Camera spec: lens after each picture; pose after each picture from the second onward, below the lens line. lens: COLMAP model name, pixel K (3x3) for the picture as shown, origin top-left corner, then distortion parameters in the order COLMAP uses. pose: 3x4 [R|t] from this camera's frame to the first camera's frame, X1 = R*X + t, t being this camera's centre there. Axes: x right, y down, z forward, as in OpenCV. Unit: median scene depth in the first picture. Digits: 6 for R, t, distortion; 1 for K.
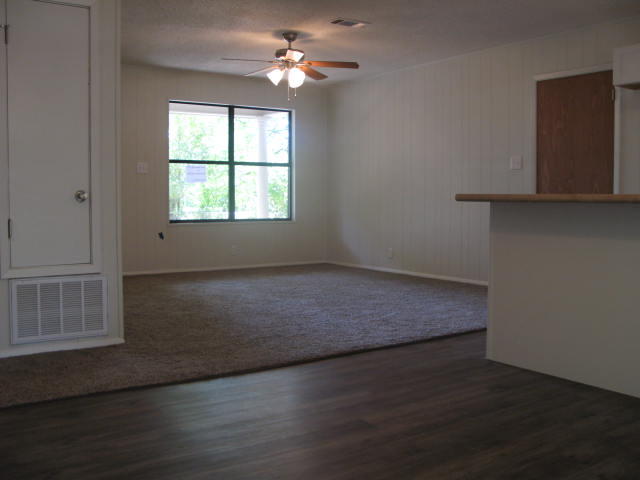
lens RADIAL K [[654.8, 0, 320.0], [0, 654.8, 240.0], [0, 0, 1]] dist [-0.211468, 0.273205]
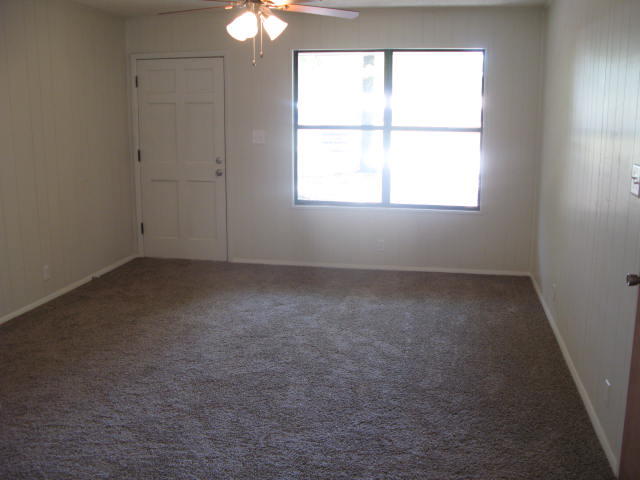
lens RADIAL K [[654.8, 0, 320.0], [0, 654.8, 240.0], [0, 0, 1]] dist [-0.211468, 0.273205]
pose [[0.701380, 0.142446, -0.698409, 0.366697], [-0.045487, 0.986775, 0.155580, -0.111419], [0.711335, -0.077352, 0.698584, 0.451202]]
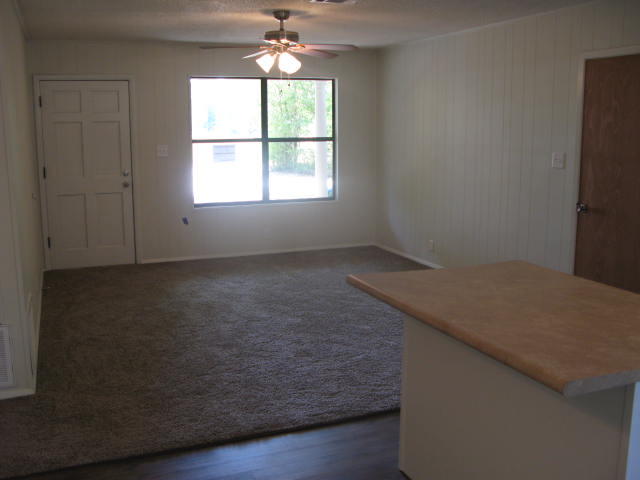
lens RADIAL K [[654.8, 0, 320.0], [0, 654.8, 240.0], [0, 0, 1]] dist [-0.211468, 0.273205]
pose [[0.975904, 0.033285, -0.215647, 0.154260], [-0.008499, 0.993345, 0.114859, -0.089971], [0.218035, -0.110259, 0.969693, 0.112762]]
